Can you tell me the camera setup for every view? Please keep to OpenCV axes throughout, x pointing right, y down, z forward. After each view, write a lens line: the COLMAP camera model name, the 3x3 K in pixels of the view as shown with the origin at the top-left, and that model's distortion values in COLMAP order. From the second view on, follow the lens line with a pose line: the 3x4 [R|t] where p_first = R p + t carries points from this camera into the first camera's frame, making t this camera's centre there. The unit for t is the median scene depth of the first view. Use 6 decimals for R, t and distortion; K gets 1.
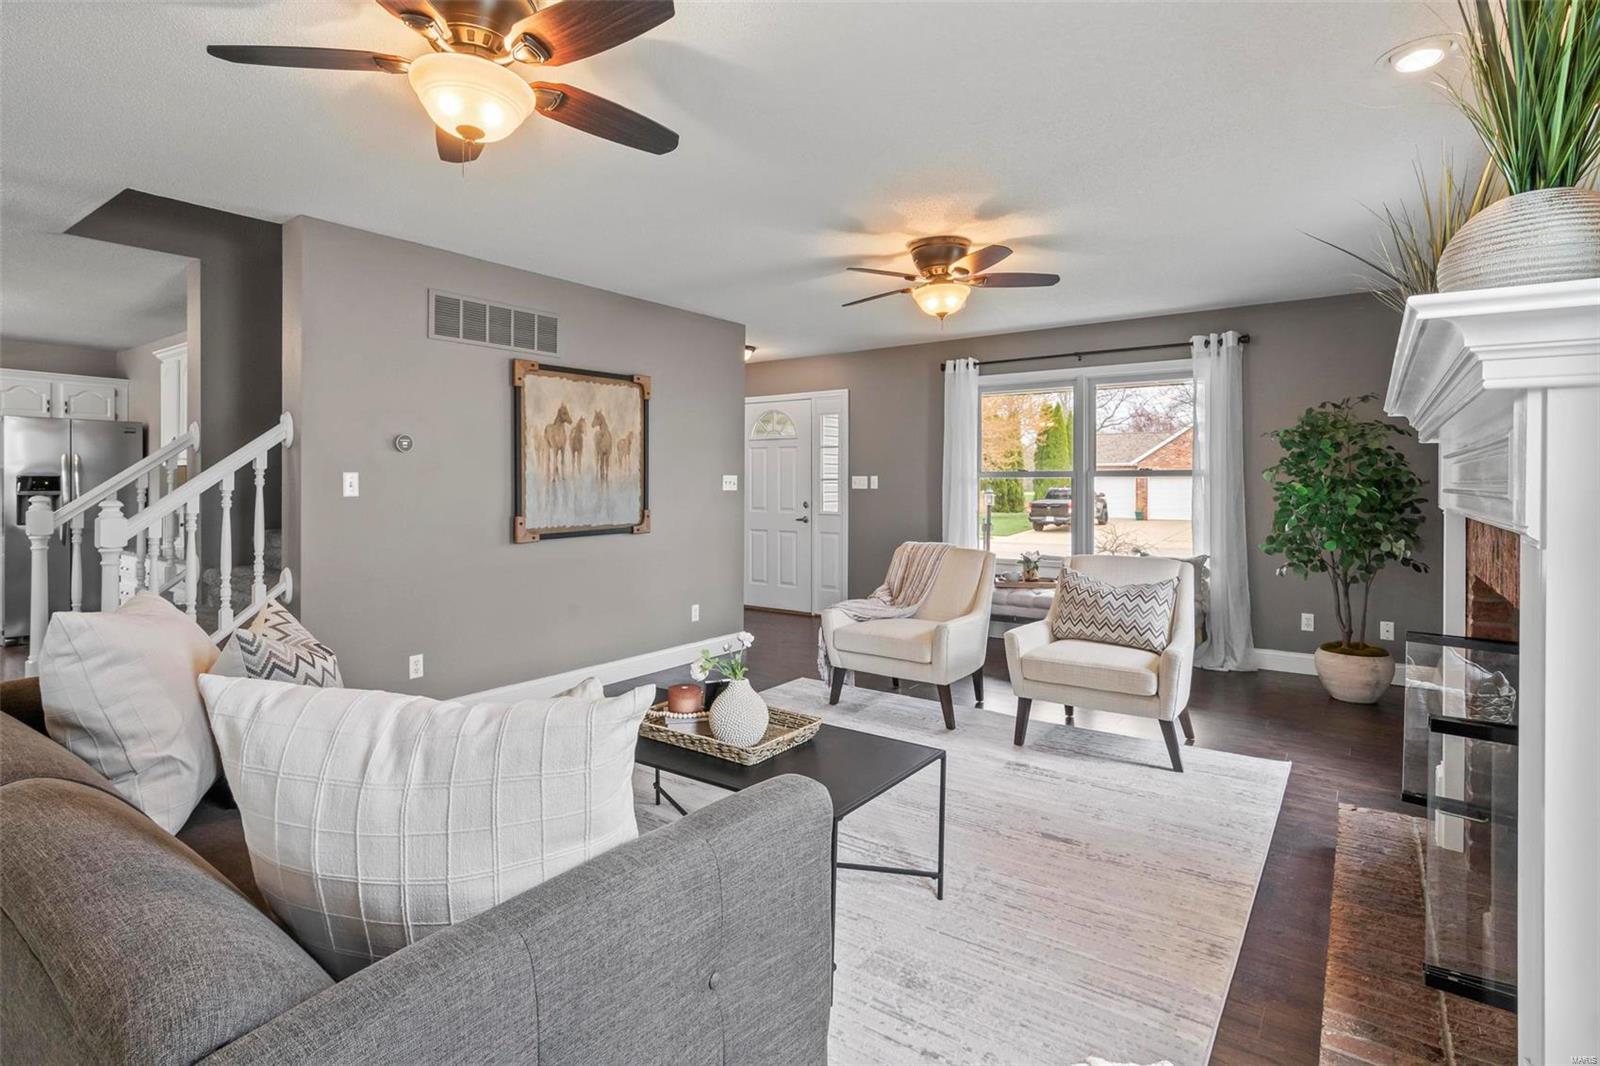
lens RADIAL K [[796.2, 0, 786.0], [0, 796.2, 490.6], [0, 0, 1]] dist [-0.013095, 0.007752]
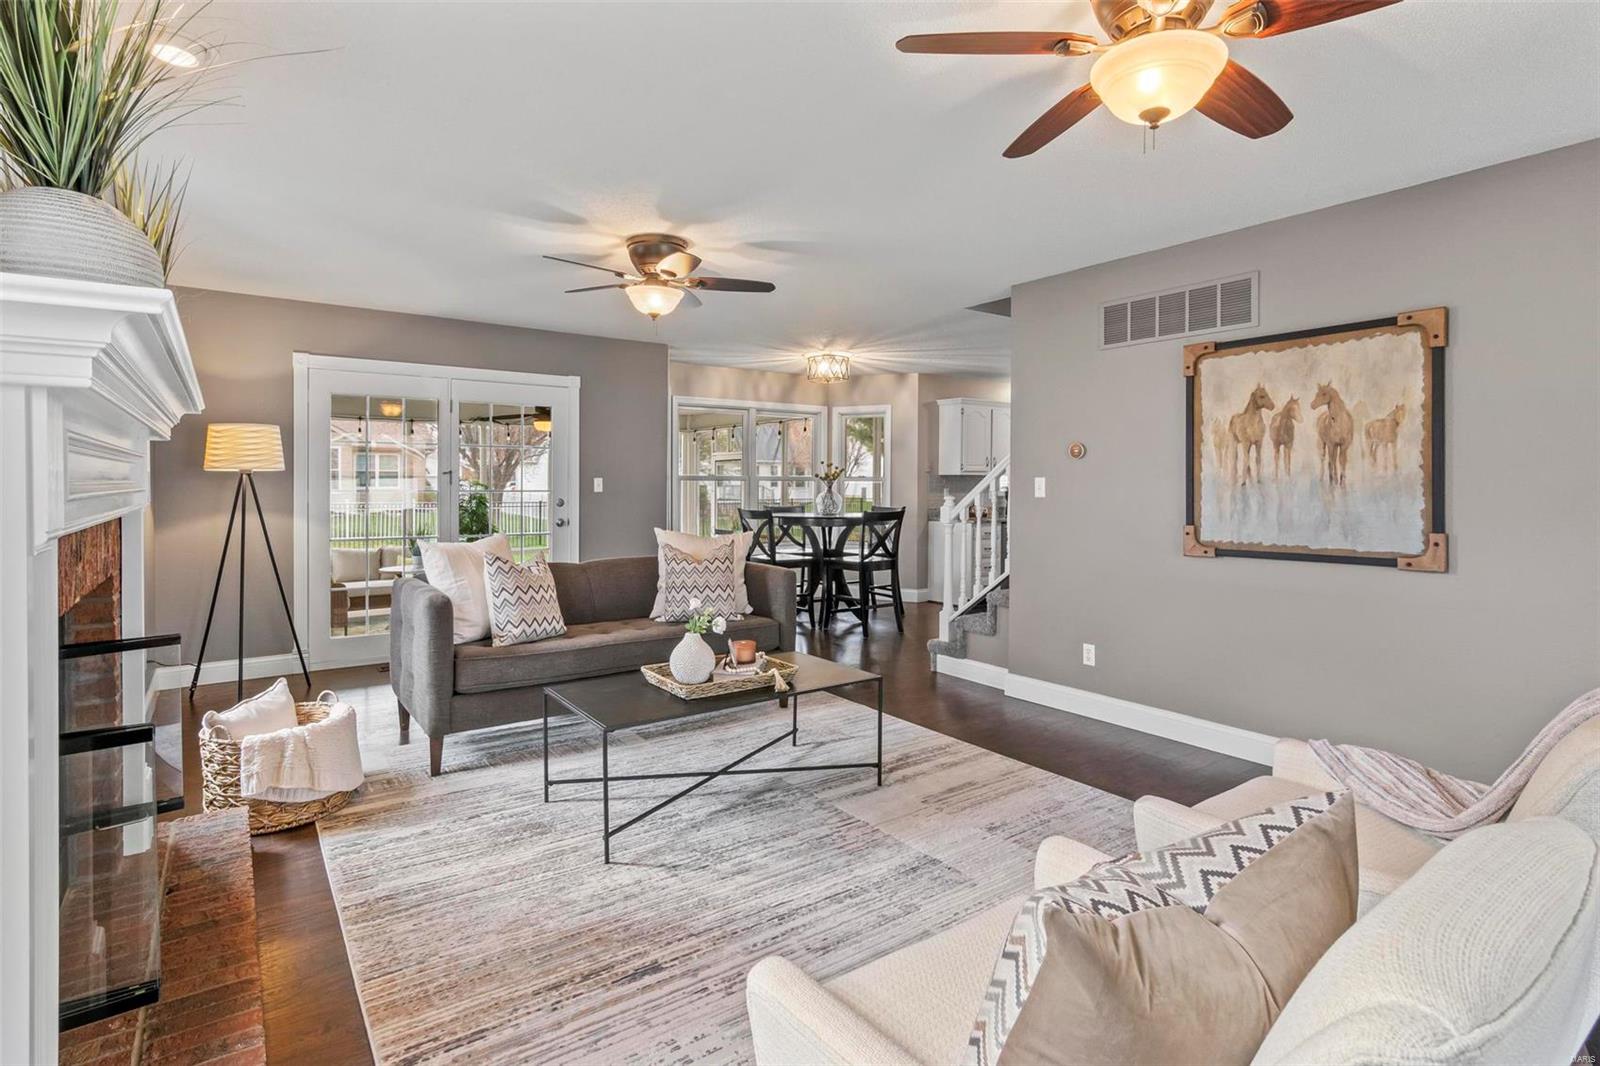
lens RADIAL K [[796.2, 0, 792.5], [0, 796.2, 491.7], [0, 0, 1]] dist [-0.013095, 0.007752]
pose [[-0.315701, 0.006649, -0.948835, 0.600648], [-0.014225, 0.999830, 0.011739, -0.007947], [0.948752, 0.017203, -0.315553, 0.822460]]
